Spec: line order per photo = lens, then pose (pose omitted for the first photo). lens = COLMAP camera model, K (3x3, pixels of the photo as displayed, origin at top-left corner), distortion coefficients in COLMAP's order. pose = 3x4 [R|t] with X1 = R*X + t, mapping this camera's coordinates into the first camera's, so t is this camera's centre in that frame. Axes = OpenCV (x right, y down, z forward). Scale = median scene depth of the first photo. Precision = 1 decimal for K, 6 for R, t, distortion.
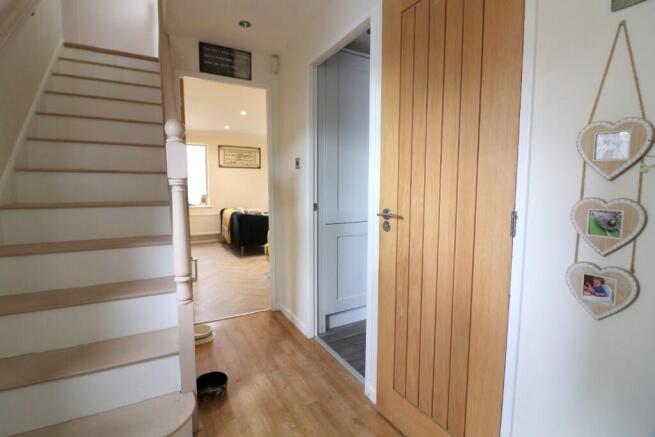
lens RADIAL K [[304.9, 0, 329.9], [0, 304.9, 216.7], [0, 0, 1]] dist [-0.022727, -0.001849]
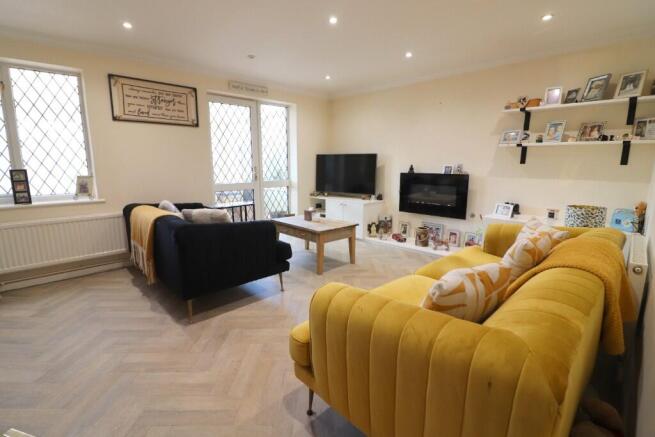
lens RADIAL K [[304.9, 0, 324.4], [0, 304.9, 223.4], [0, 0, 1]] dist [-0.022727, -0.001849]
pose [[0.966123, -0.039978, 0.254967, -0.166675], [0.014737, 0.994863, 0.100151, -0.039838], [-0.257661, -0.093001, 0.961749, 0.432233]]
